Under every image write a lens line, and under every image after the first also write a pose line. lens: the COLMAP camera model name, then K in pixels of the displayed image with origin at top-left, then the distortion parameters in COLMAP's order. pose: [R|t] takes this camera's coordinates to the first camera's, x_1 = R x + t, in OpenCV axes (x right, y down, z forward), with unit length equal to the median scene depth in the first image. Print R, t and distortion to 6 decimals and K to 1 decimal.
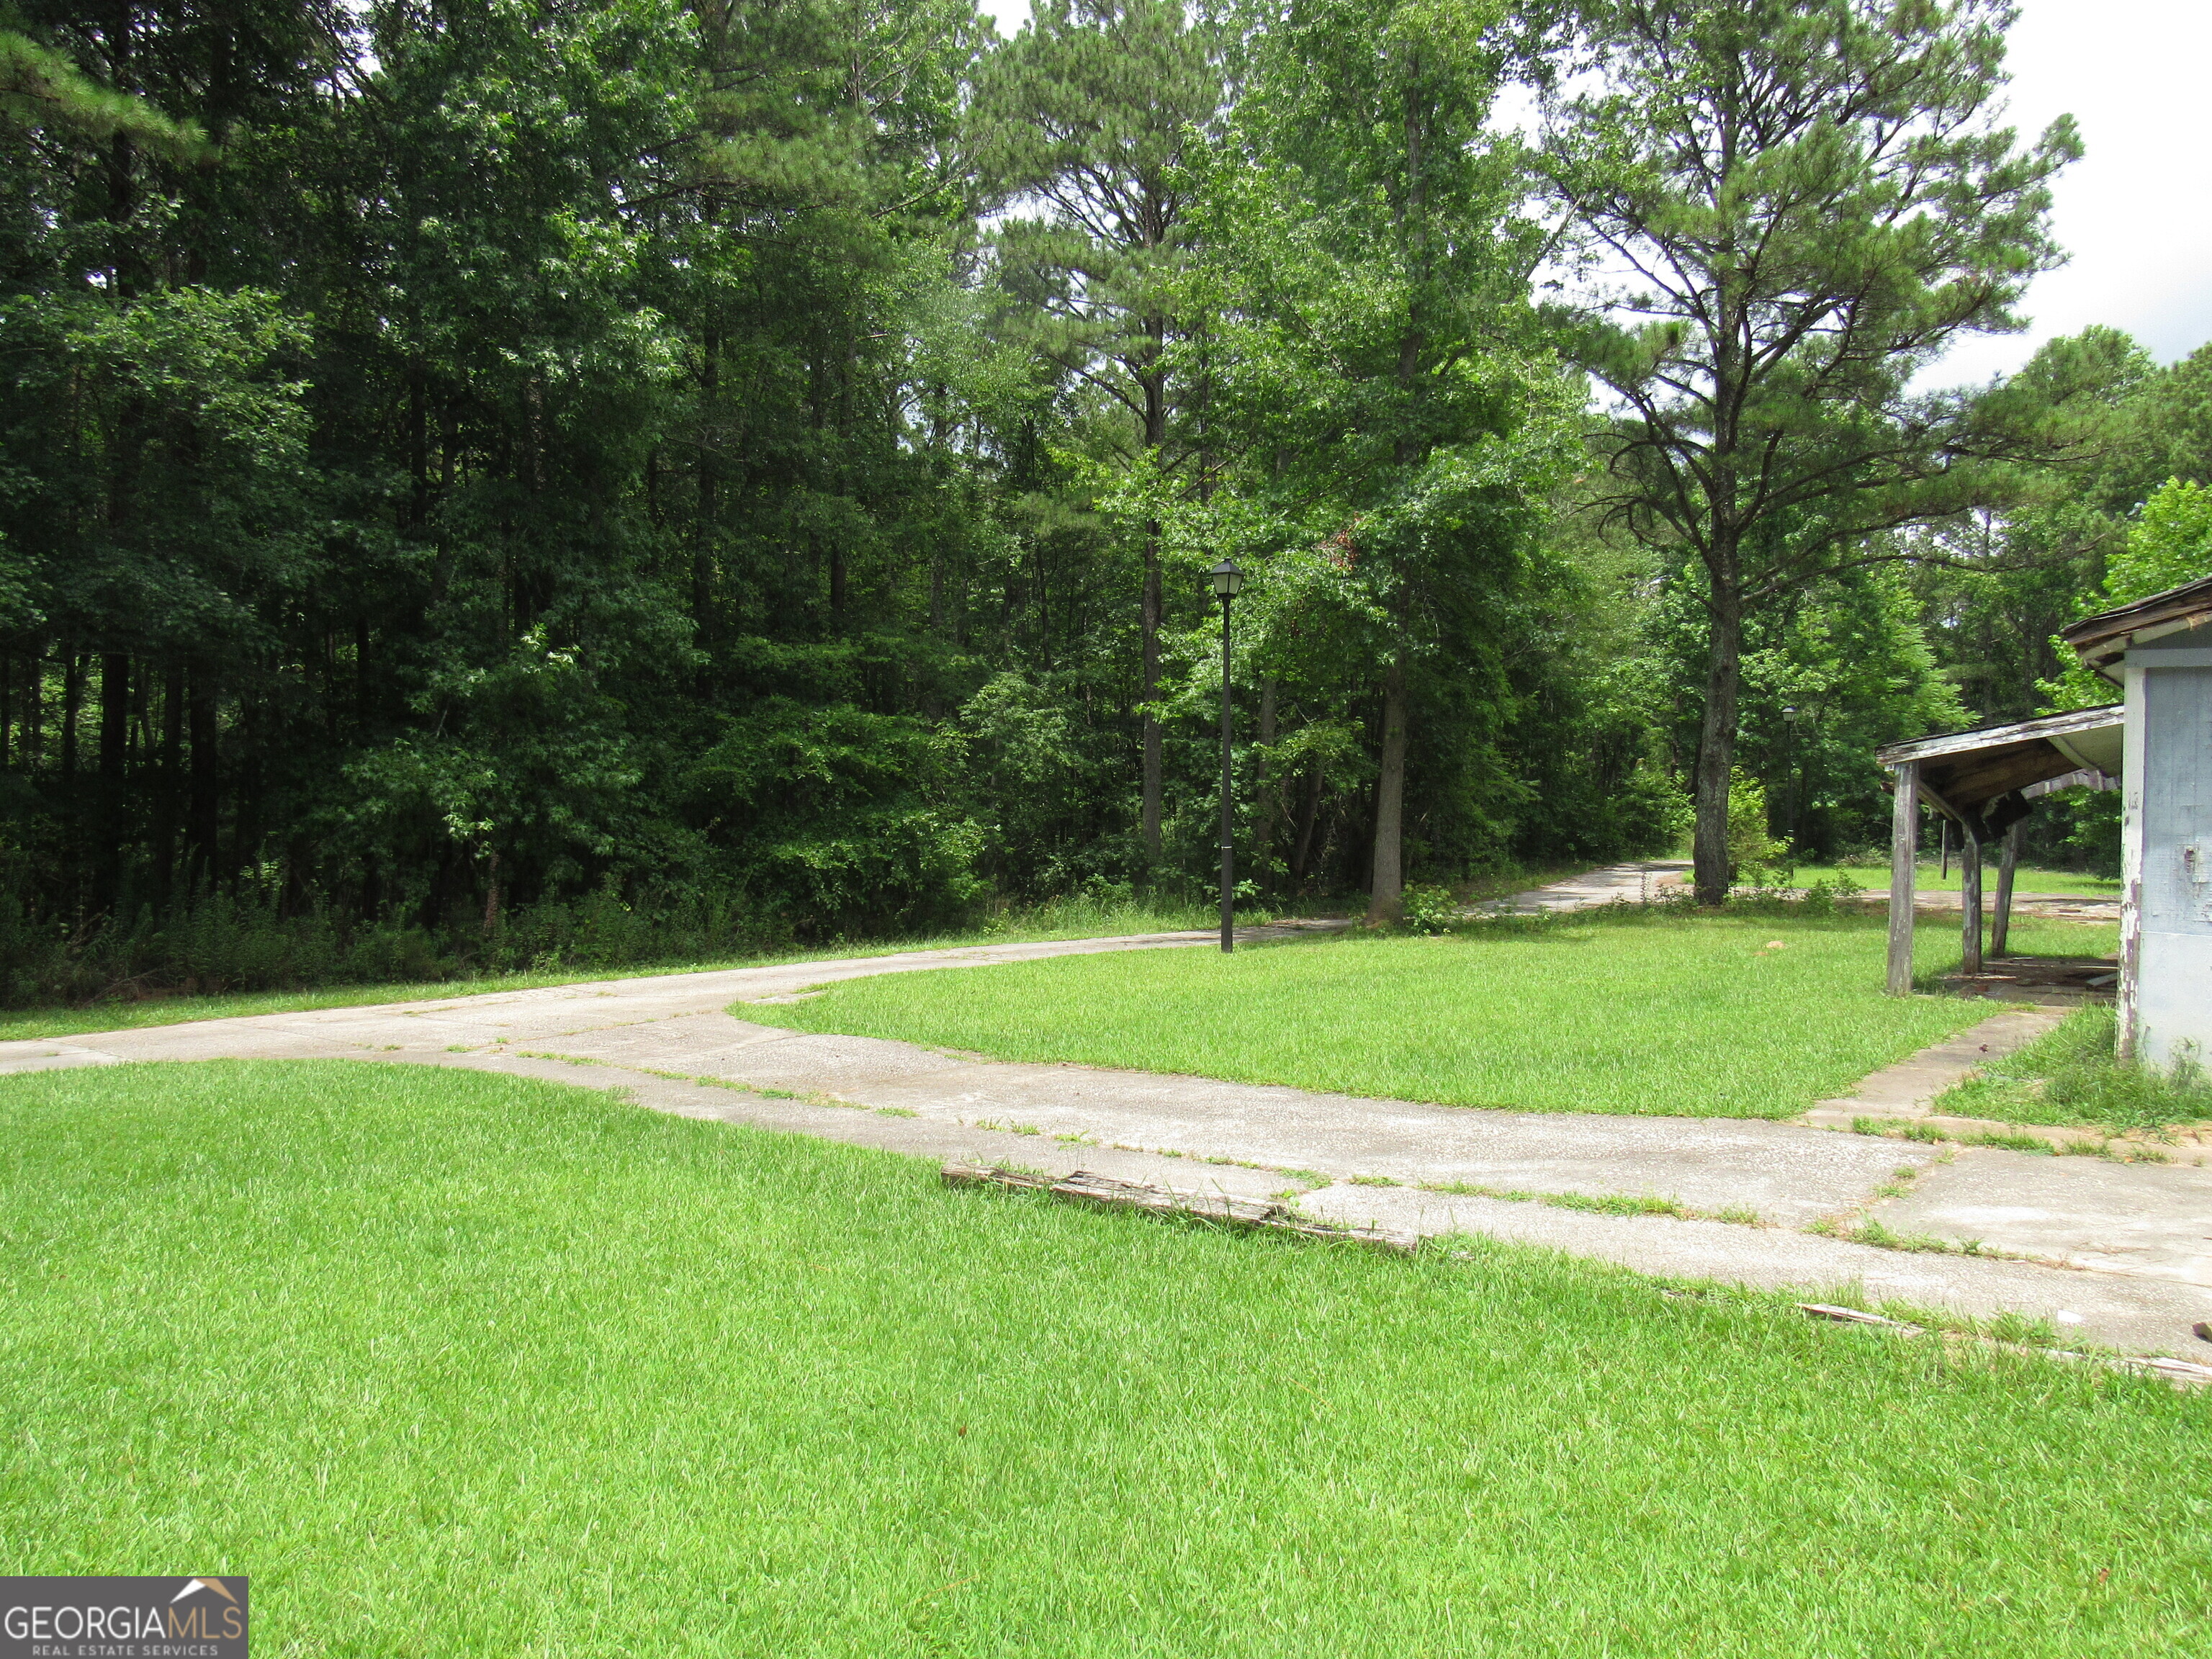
lens RADIAL K [[1584.2, 0, 1109.2], [0, 1584.2, 824.6], [0, 0, 1]] dist [-0.021179, -0.002300]
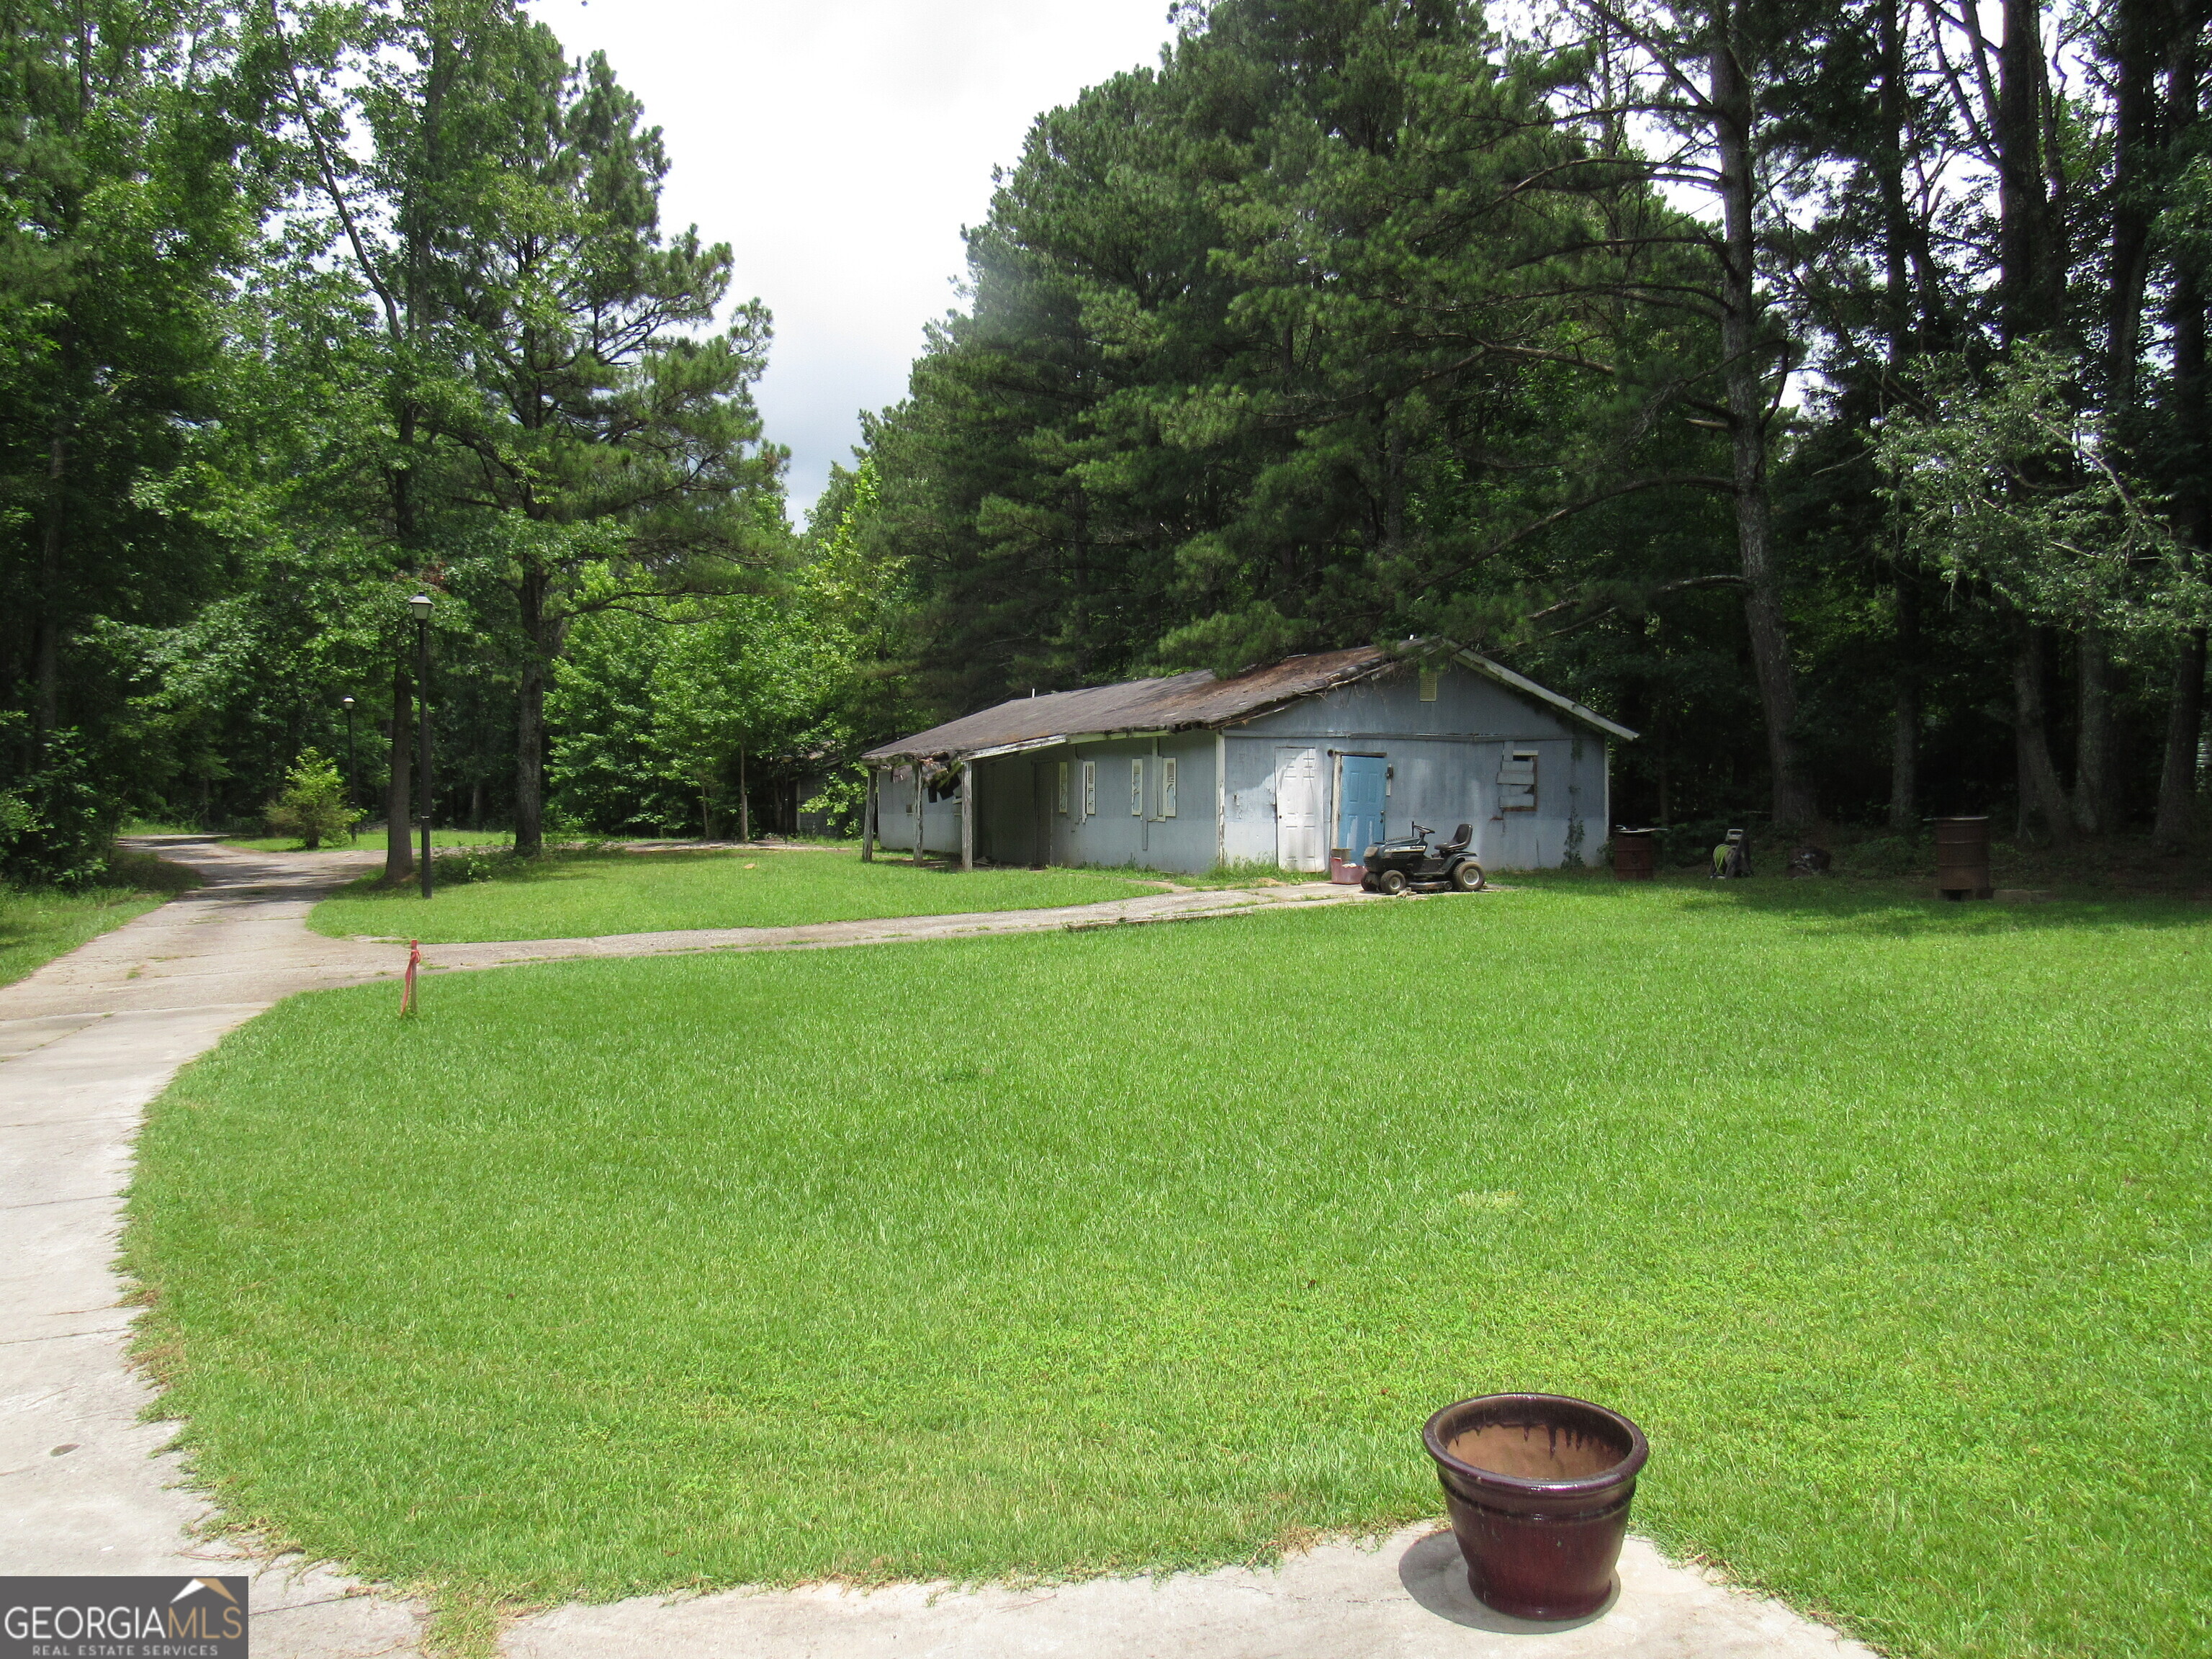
lens RADIAL K [[1584.2, 0, 1101.9], [0, 1584.2, 822.8], [0, 0, 1]] dist [-0.021179, -0.002300]
pose [[0.450671, -0.031555, 0.892132, -1.306749], [0.017391, 0.999496, 0.026567, -0.009885], [-0.892521, 0.003542, 0.450992, -0.085159]]
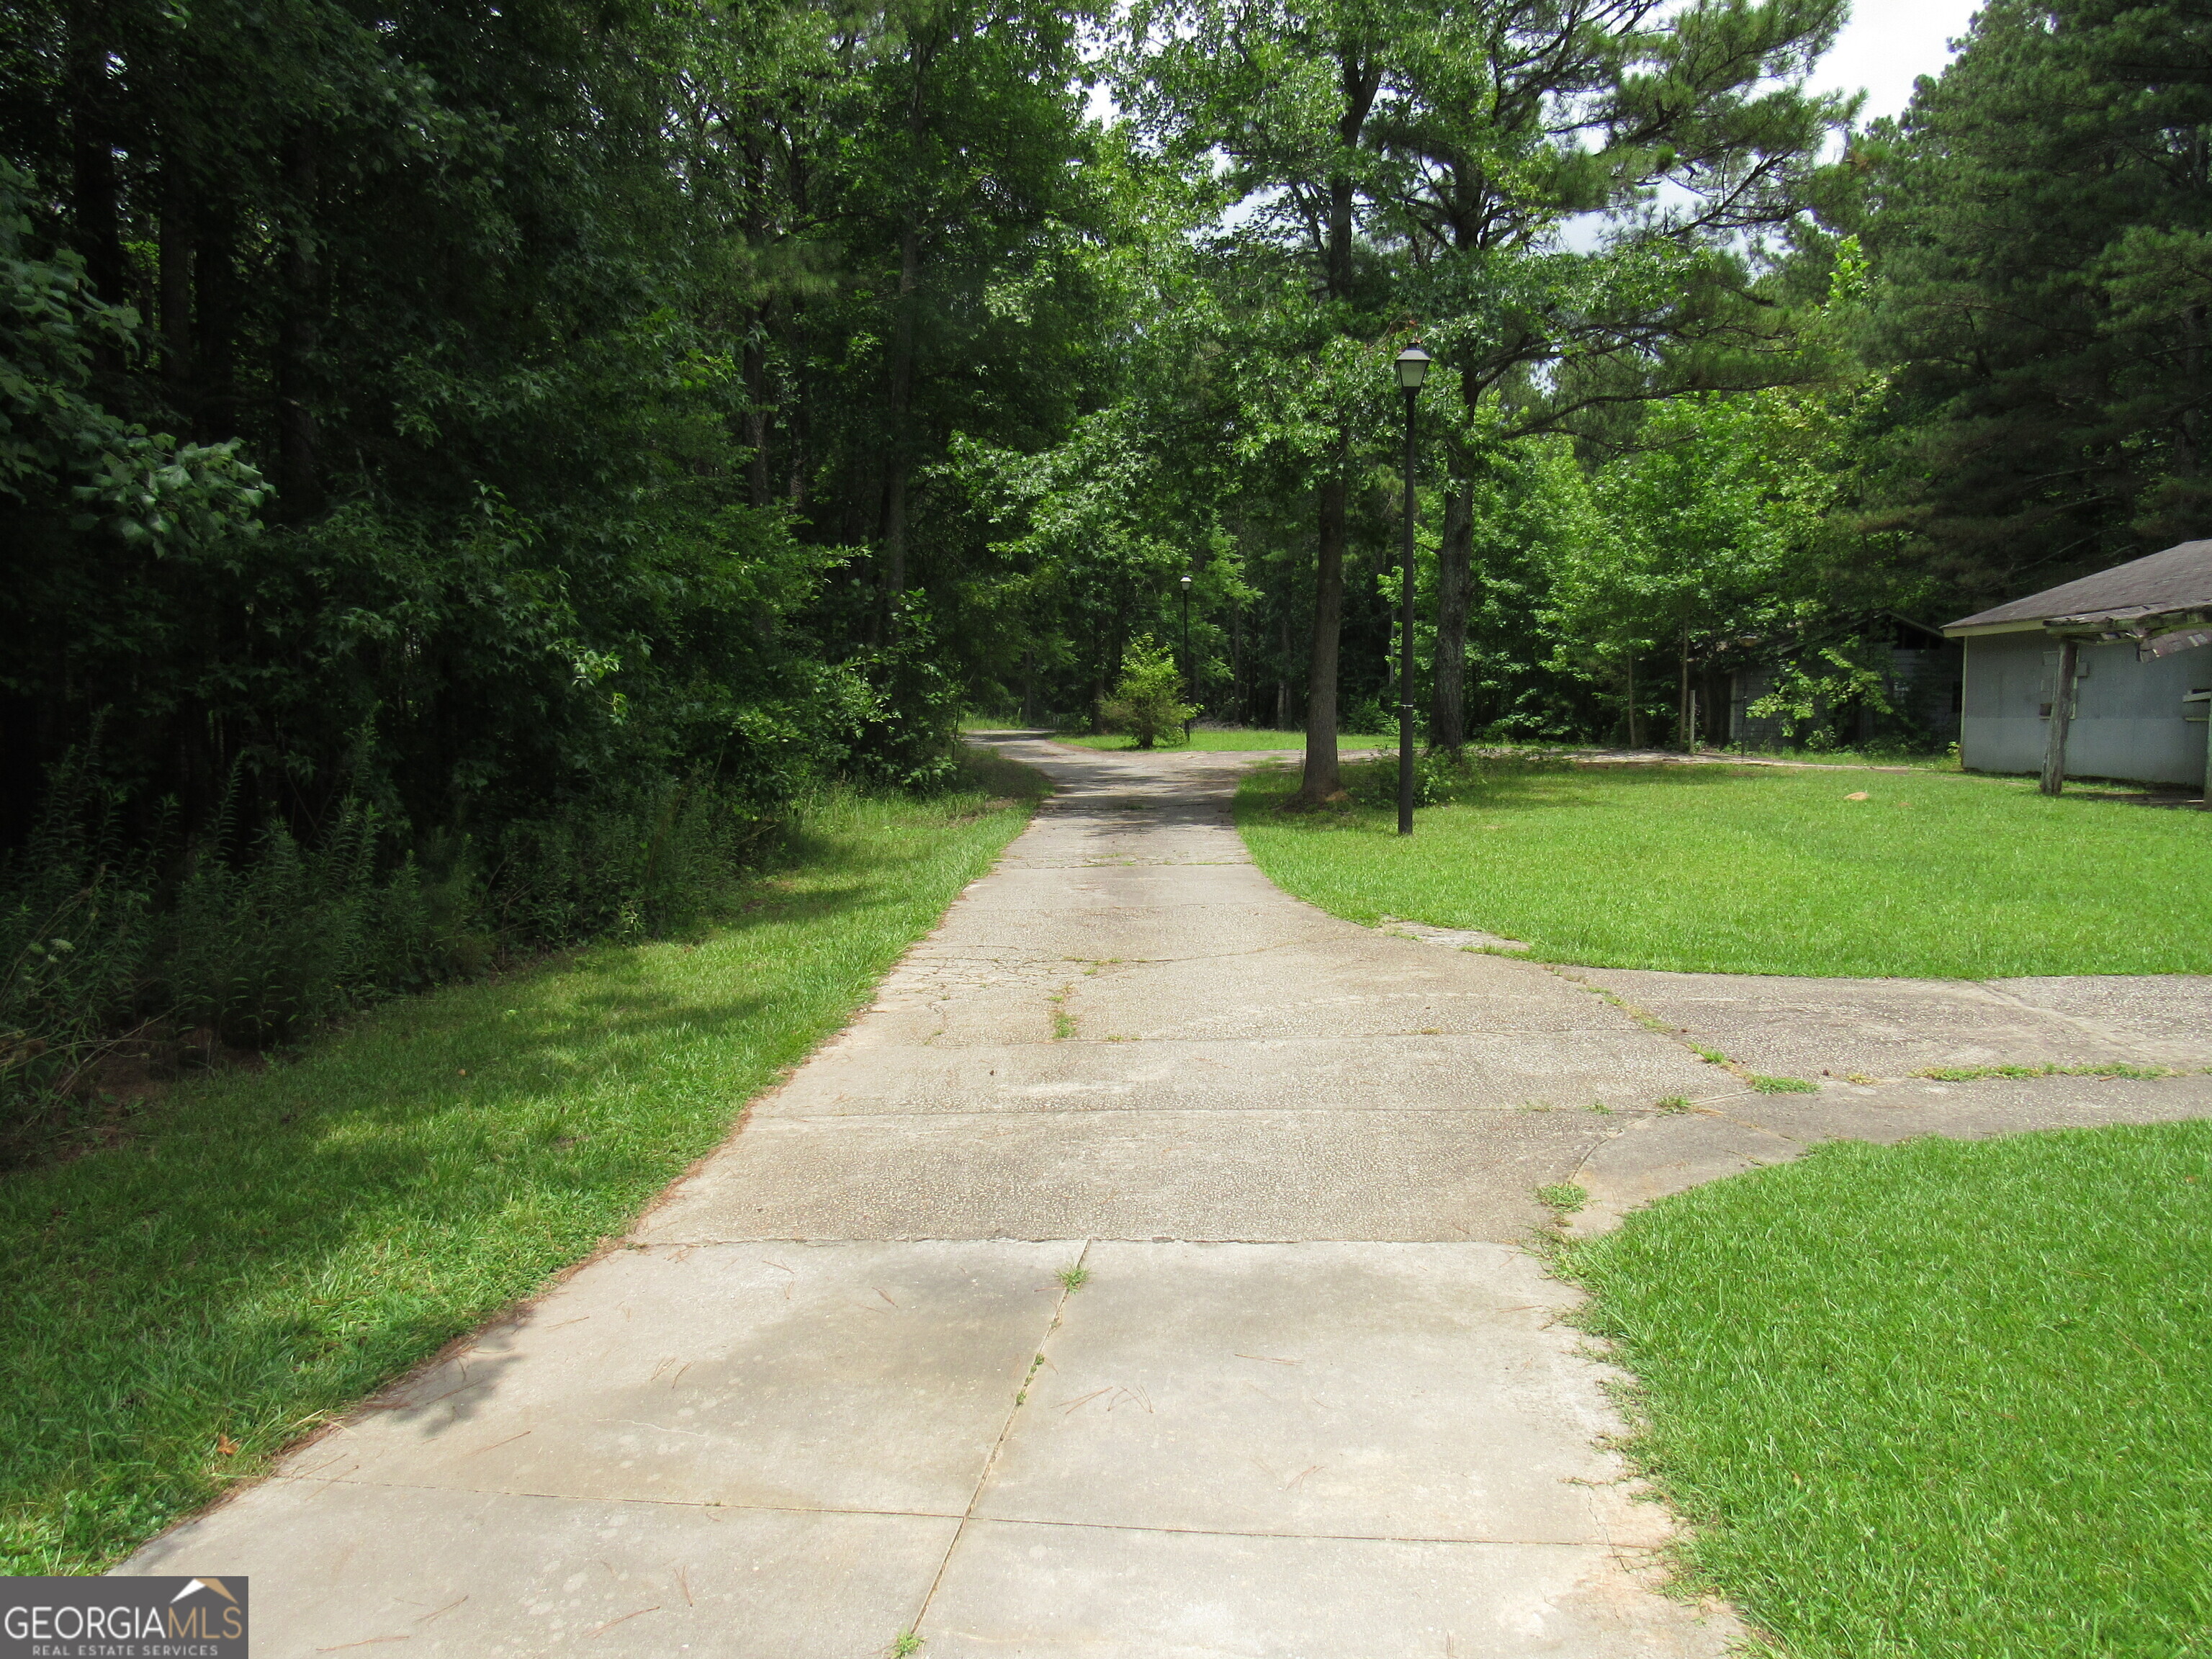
lens RADIAL K [[1584.2, 0, 1115.1], [0, 1584.2, 826.6], [0, 0, 1]] dist [-0.021179, -0.002300]
pose [[0.793948, -0.056363, 0.605367, -0.851960], [0.008257, 0.996601, 0.081960, 0.011397], [-0.607929, -0.060073, 0.791715, 0.743282]]
